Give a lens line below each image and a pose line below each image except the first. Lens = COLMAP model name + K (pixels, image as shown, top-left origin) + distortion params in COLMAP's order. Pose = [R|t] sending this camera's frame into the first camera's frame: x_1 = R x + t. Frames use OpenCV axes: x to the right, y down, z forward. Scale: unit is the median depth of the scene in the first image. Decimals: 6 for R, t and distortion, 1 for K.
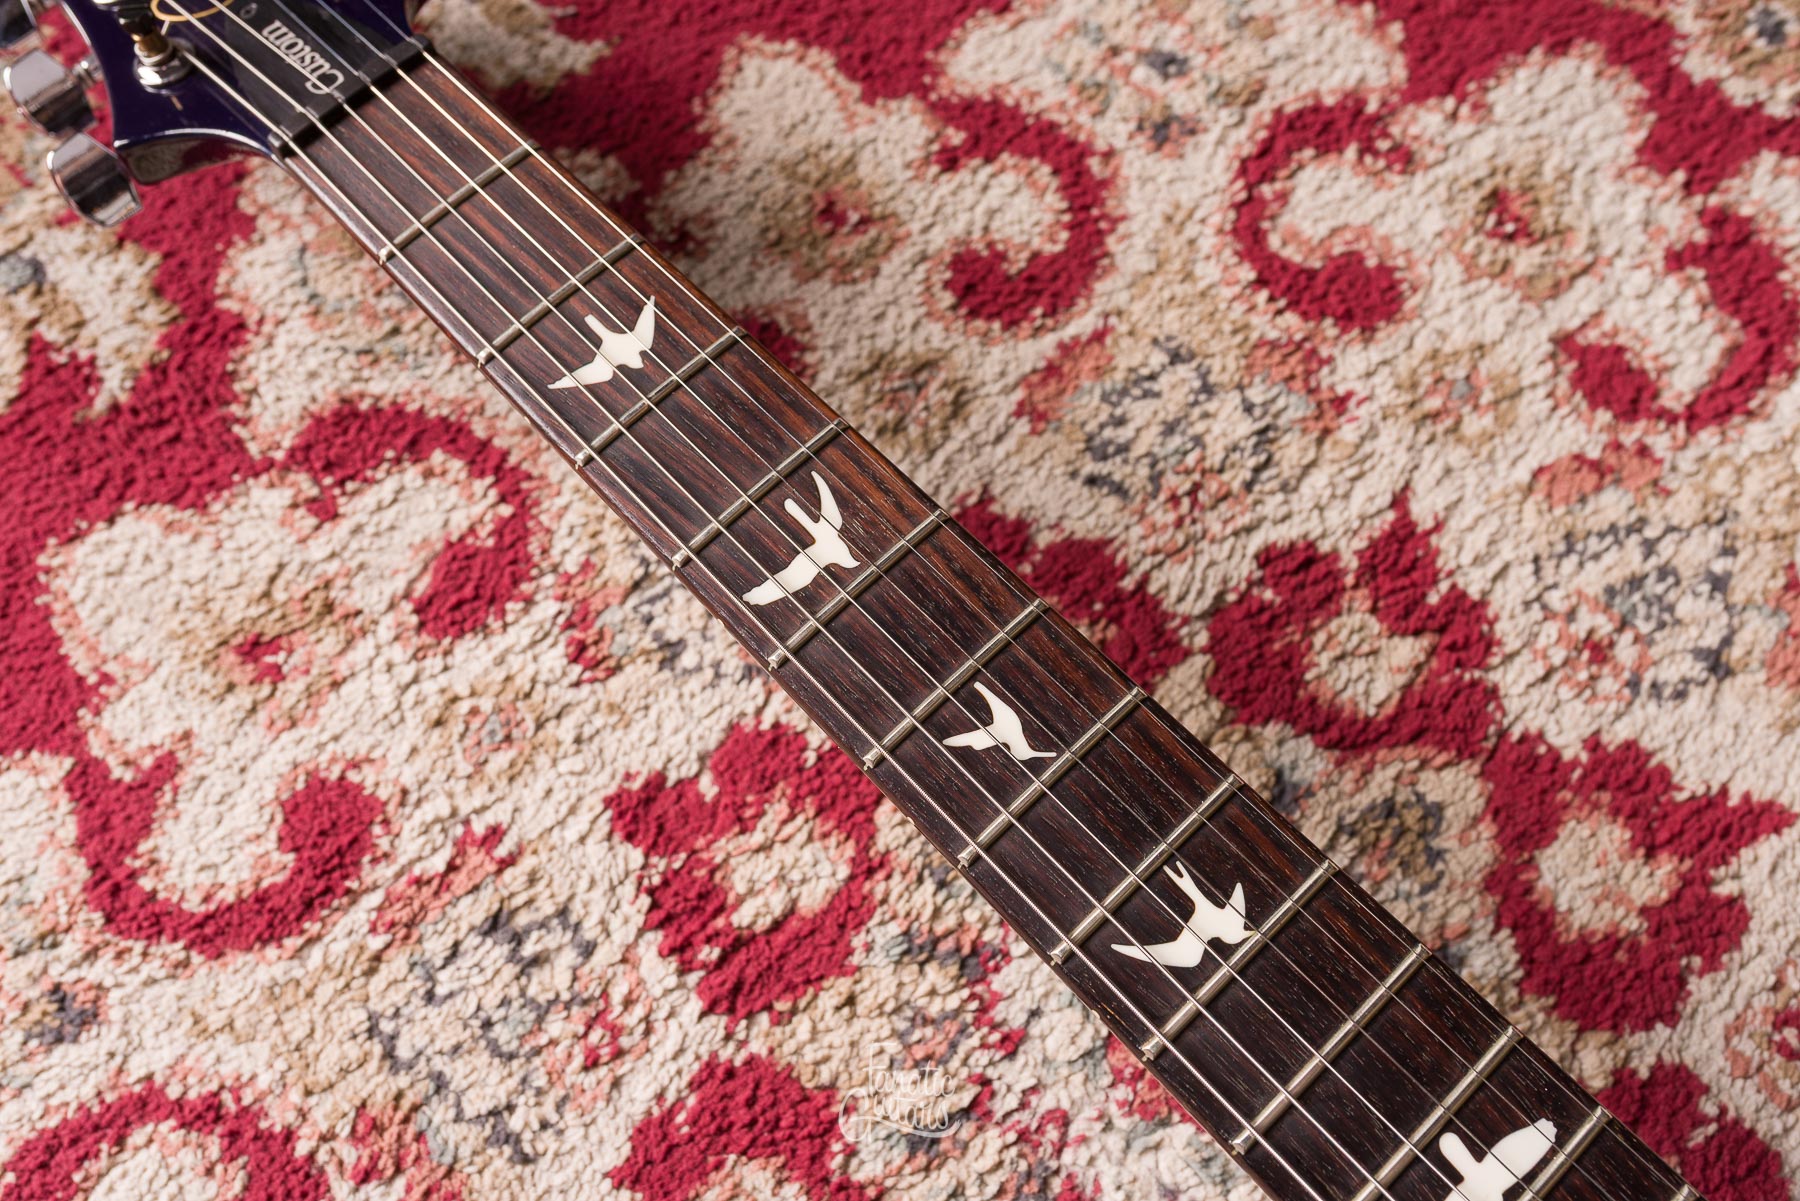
lens RADIAL K [[1798.9, 0, 899.8], [0, 1798.9, 600.1], [0, 0, 1]] dist [0.003314, 0.000000]
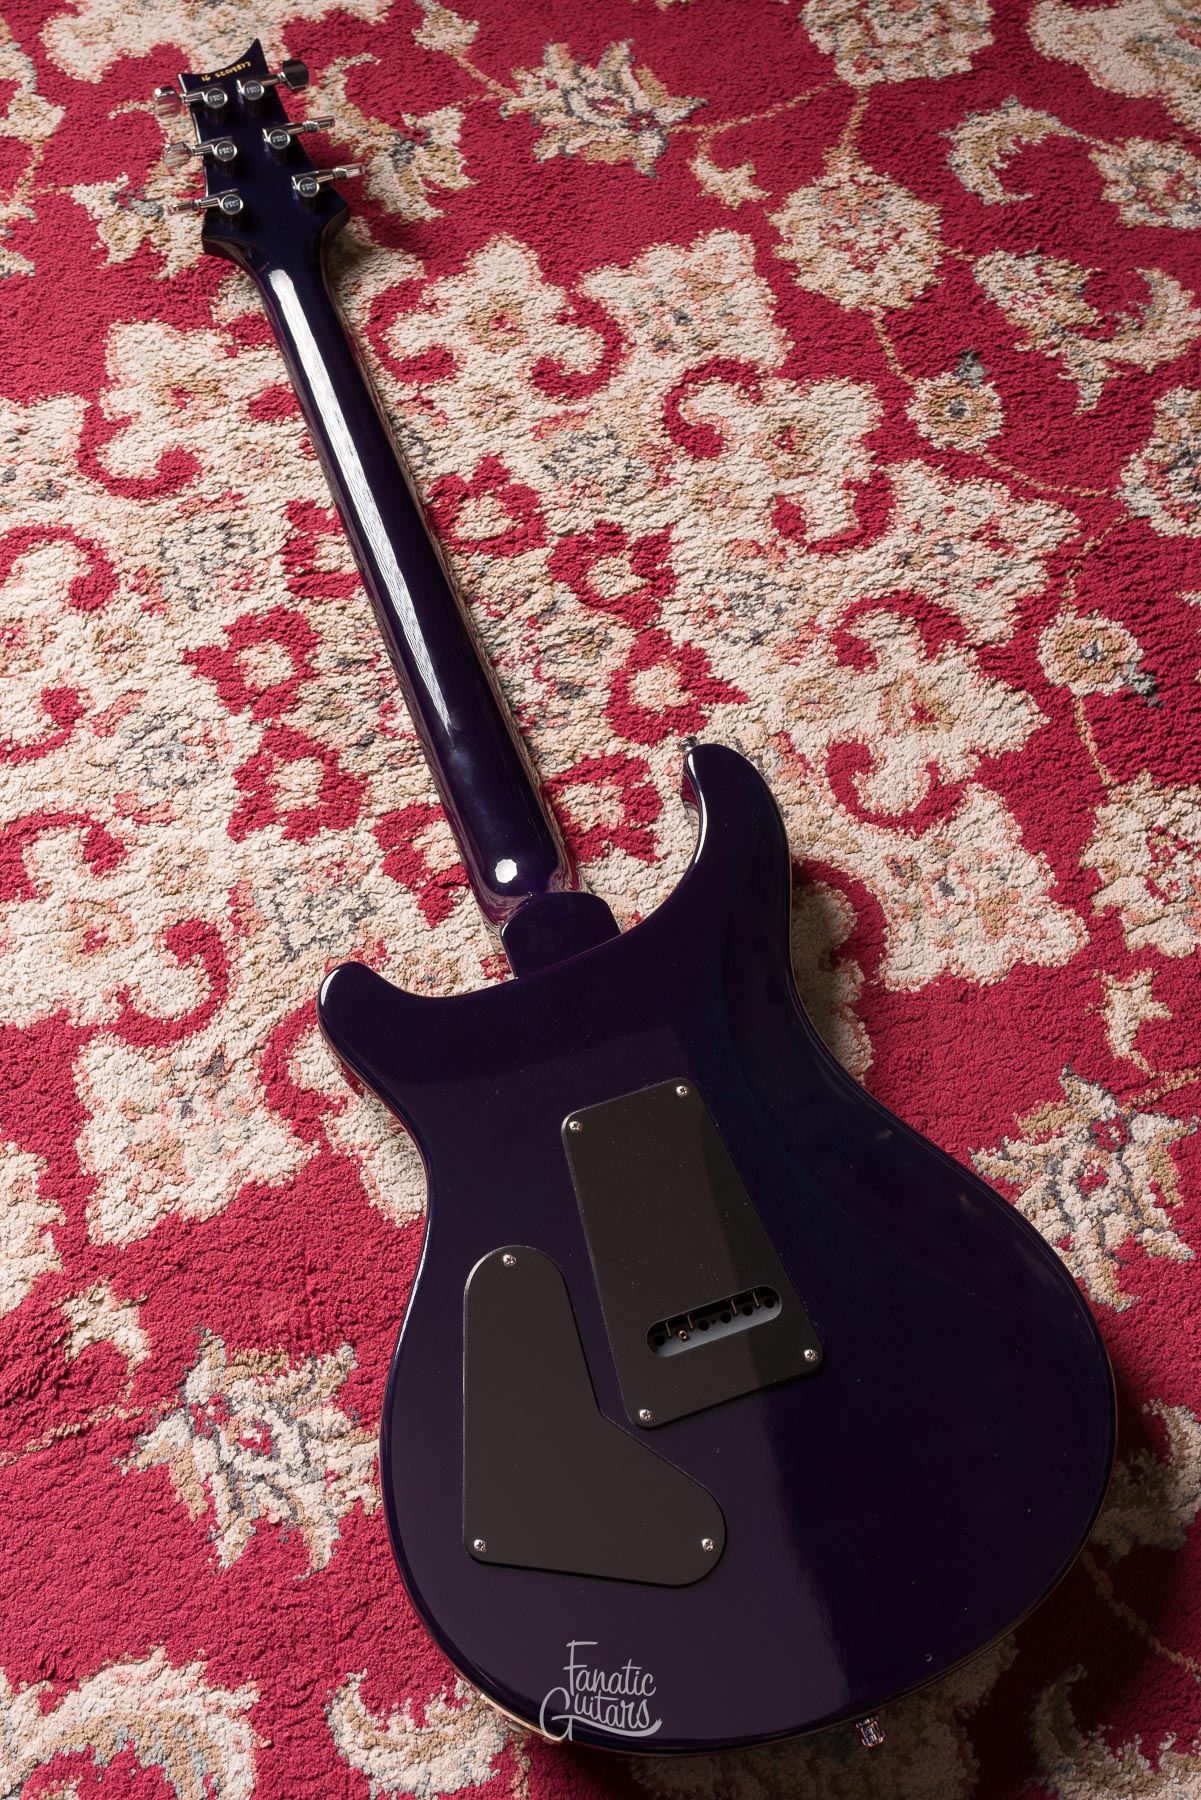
lens RADIAL K [[2072.0, 0, 600.0], [0, 2072.0, 912.0], [0, 0, 1]] dist [0.002643, 0.000000]
pose [[0.908954, 0.399734, -0.118384, 0.713423], [-0.403735, 0.914811, -0.010943, 0.451104], [0.103925, 0.057742, 0.992908, -1.543861]]
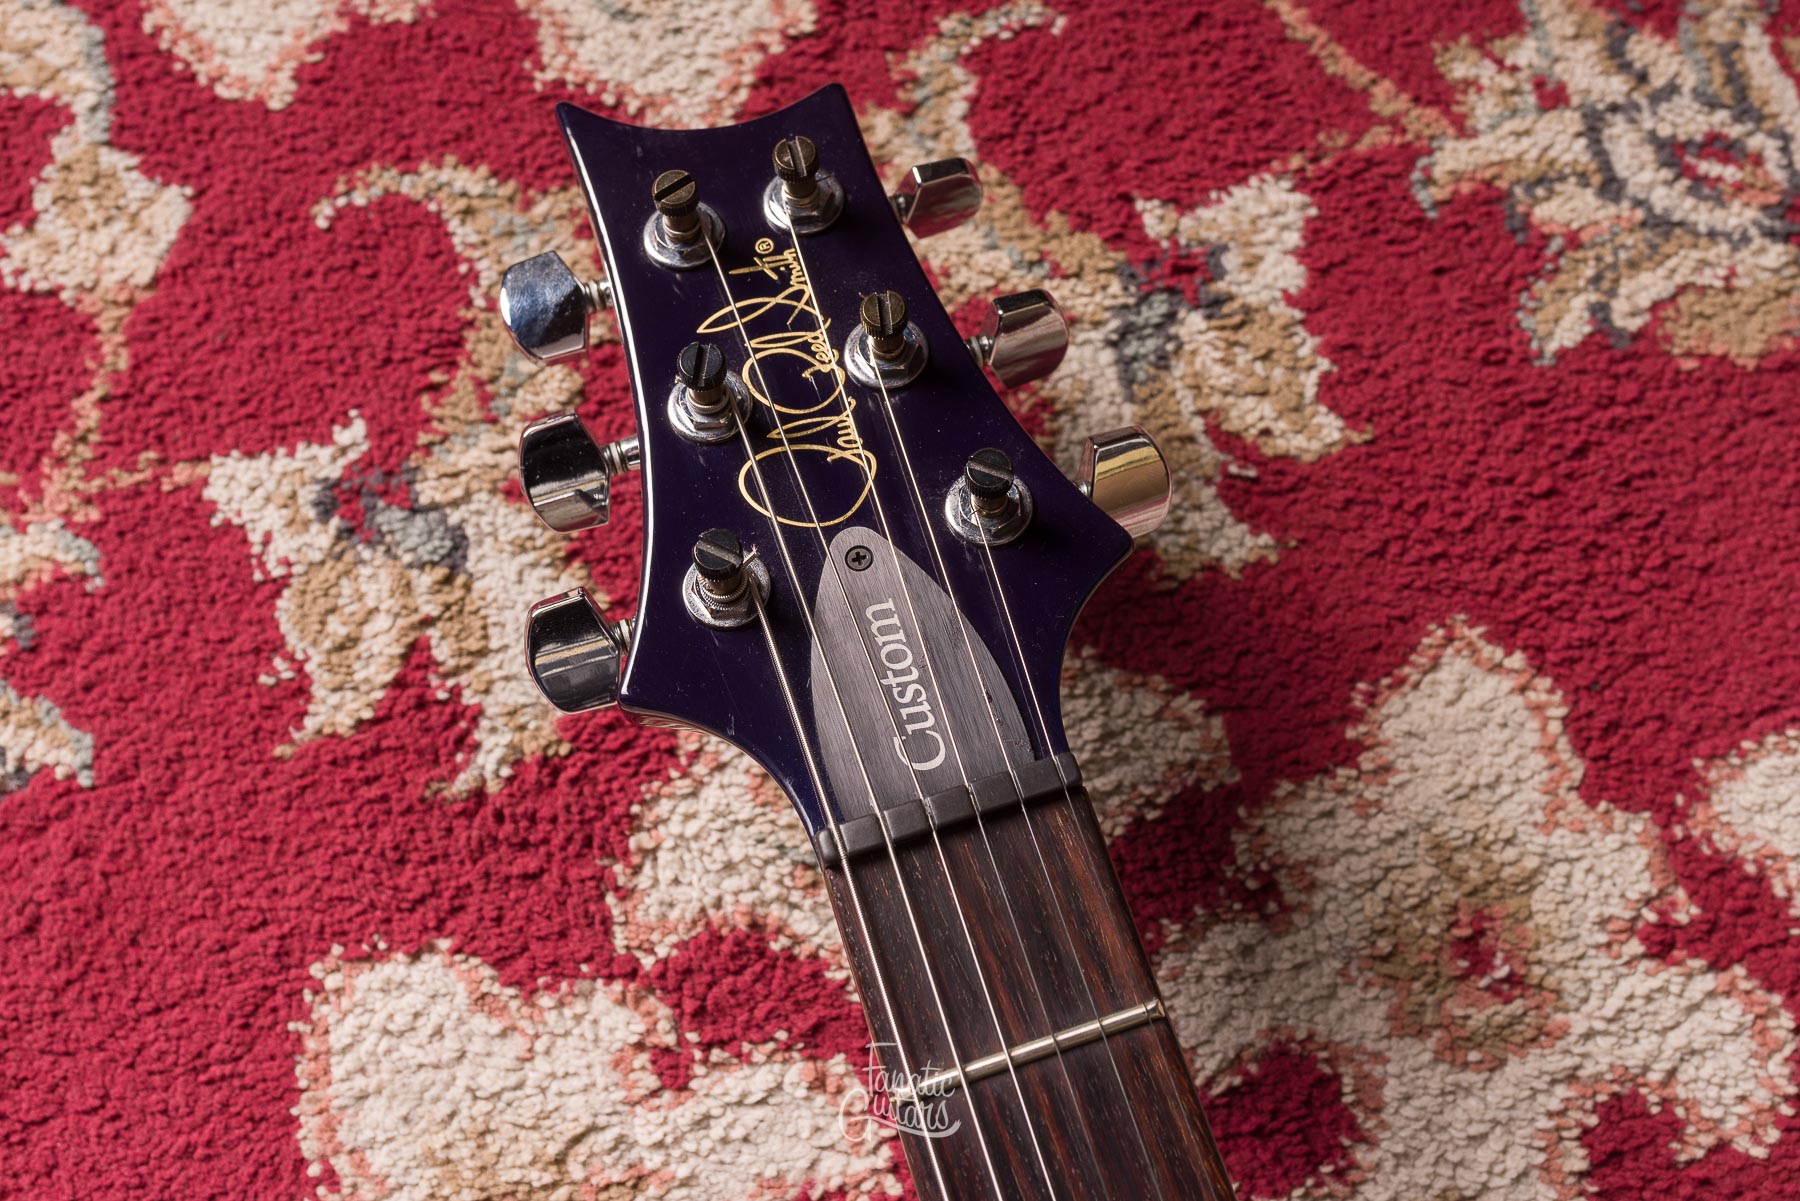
lens RADIAL K [[1798.9, 0, 896.2], [0, 1798.9, 559.5], [0, 0, 1]] dist [0.003314, 0.000000]
pose [[0.901673, 0.422802, -0.090686, -0.271399], [-0.407002, 0.900643, 0.152289, -0.410527], [0.146064, -0.100406, 0.984167, 0.318495]]
